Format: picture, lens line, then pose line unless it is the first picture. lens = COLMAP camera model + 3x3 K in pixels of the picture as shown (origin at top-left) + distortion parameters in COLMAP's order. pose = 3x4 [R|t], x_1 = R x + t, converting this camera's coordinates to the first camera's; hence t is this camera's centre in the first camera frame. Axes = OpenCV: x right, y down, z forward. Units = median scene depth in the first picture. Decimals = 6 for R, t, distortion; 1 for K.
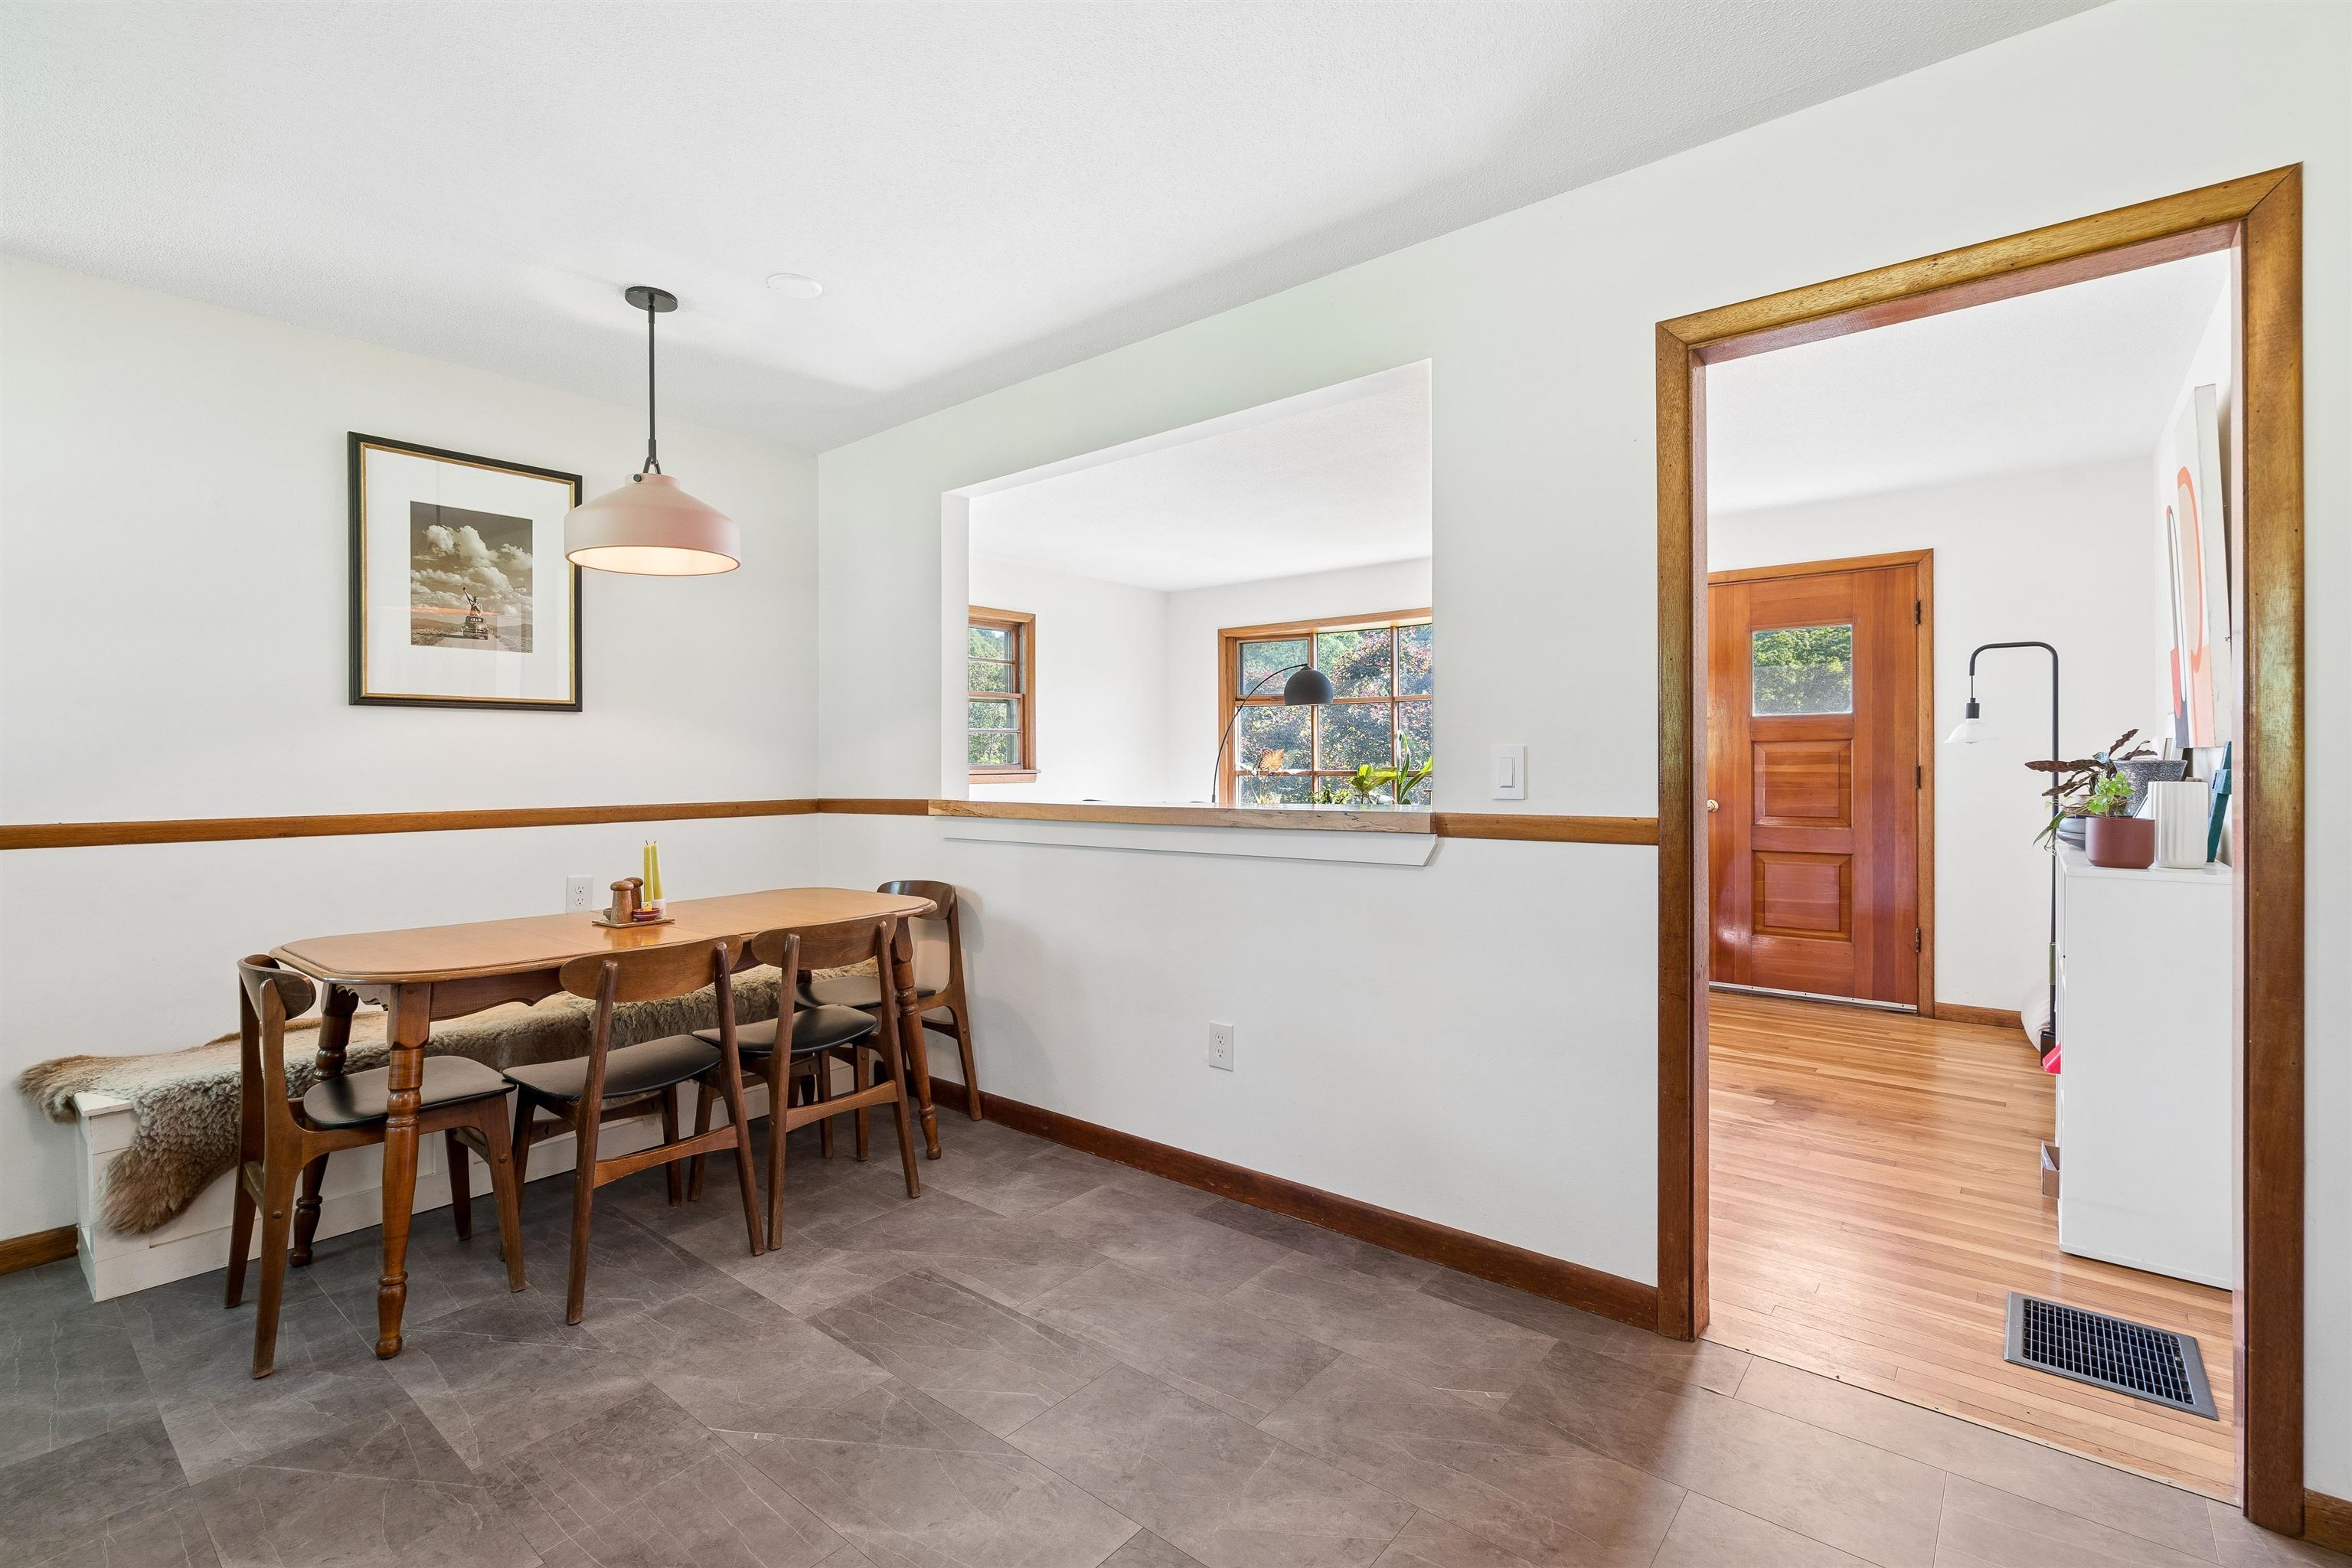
lens RADIAL K [[1059.3, 0, 1167.0], [0, 1059.3, 769.0], [0, 0, 1]] dist [-0.003237, 0.000421]
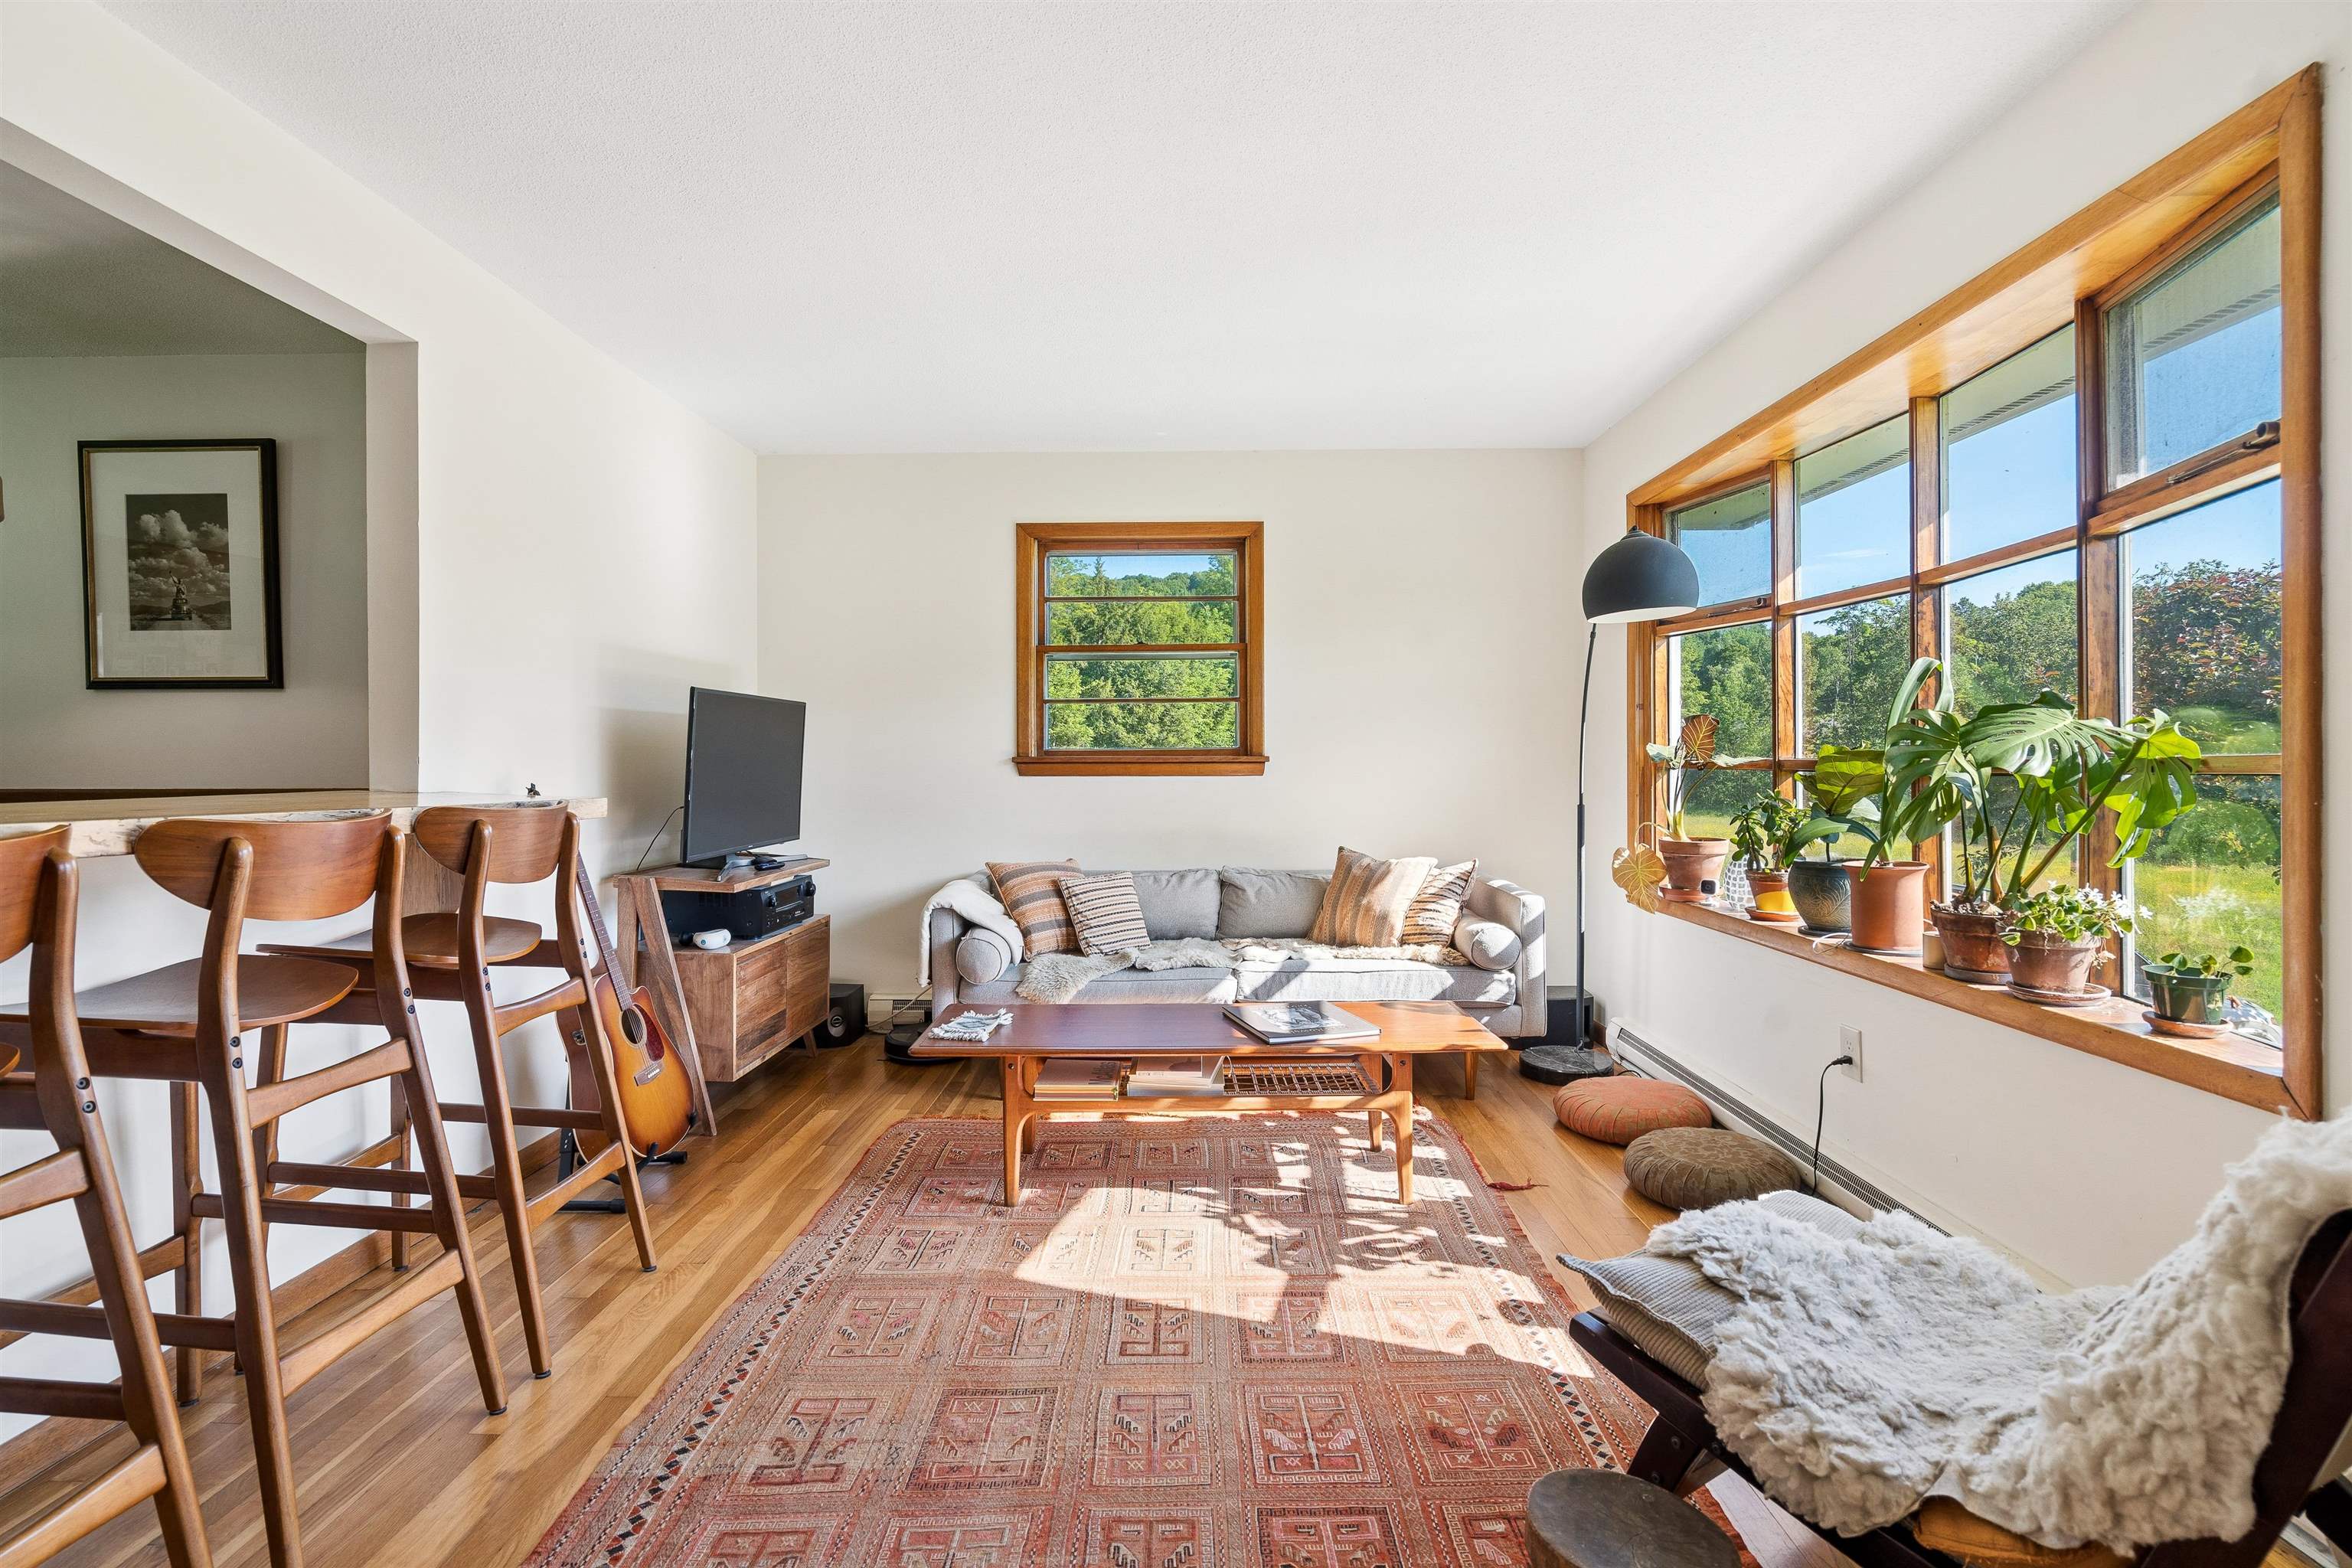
lens RADIAL K [[1059.3, 0, 1167.0], [0, 1059.3, 769.0], [0, 0, 1]] dist [-0.003237, 0.000421]
pose [[0.619975, 0.009510, -0.784564, 0.795010], [-0.005388, 0.999955, 0.007864, 0.007599], [0.784603, -0.000649, 0.619998, 1.208687]]
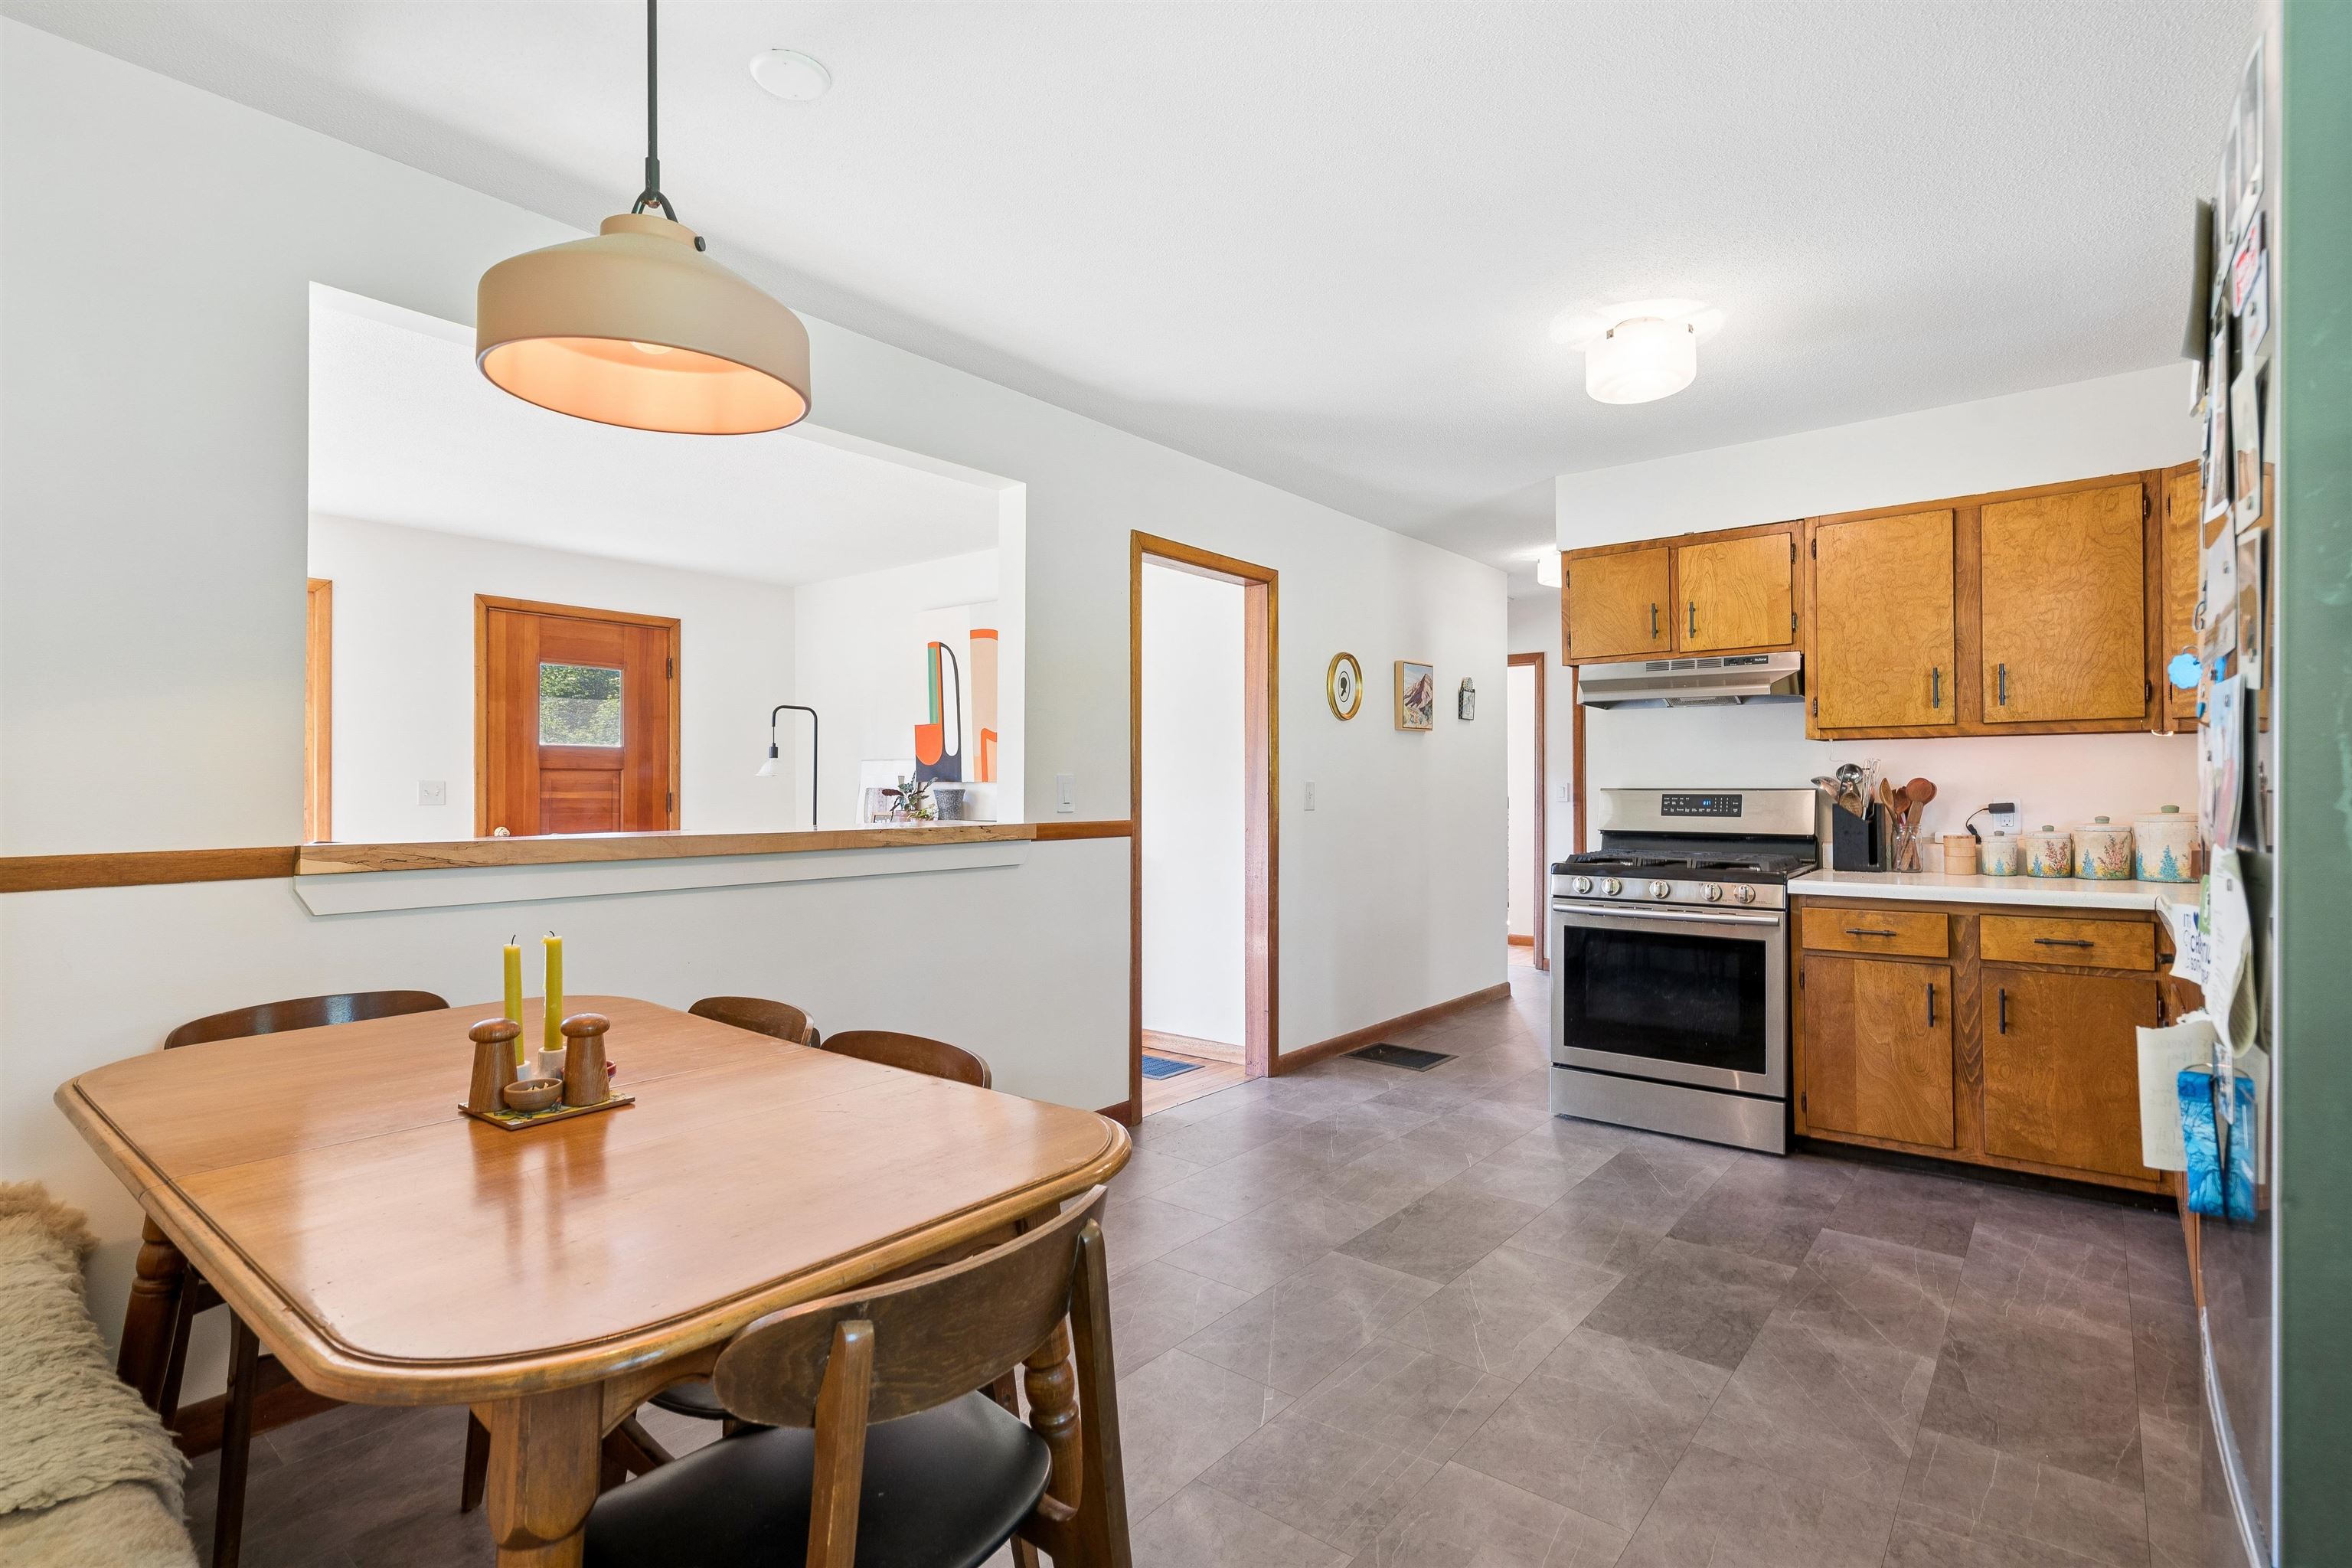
lens RADIAL K [[1123.3, 0, 1176.0], [0, 1123.3, 784.0], [0, 0, 1]] dist [0.002308, 0.000278]
pose [[-0.015565, 0.011671, 0.999811, -0.972572], [0.004792, 0.999921, -0.011597, 0.007647], [-0.999867, 0.004610, -0.015619, 0.696904]]
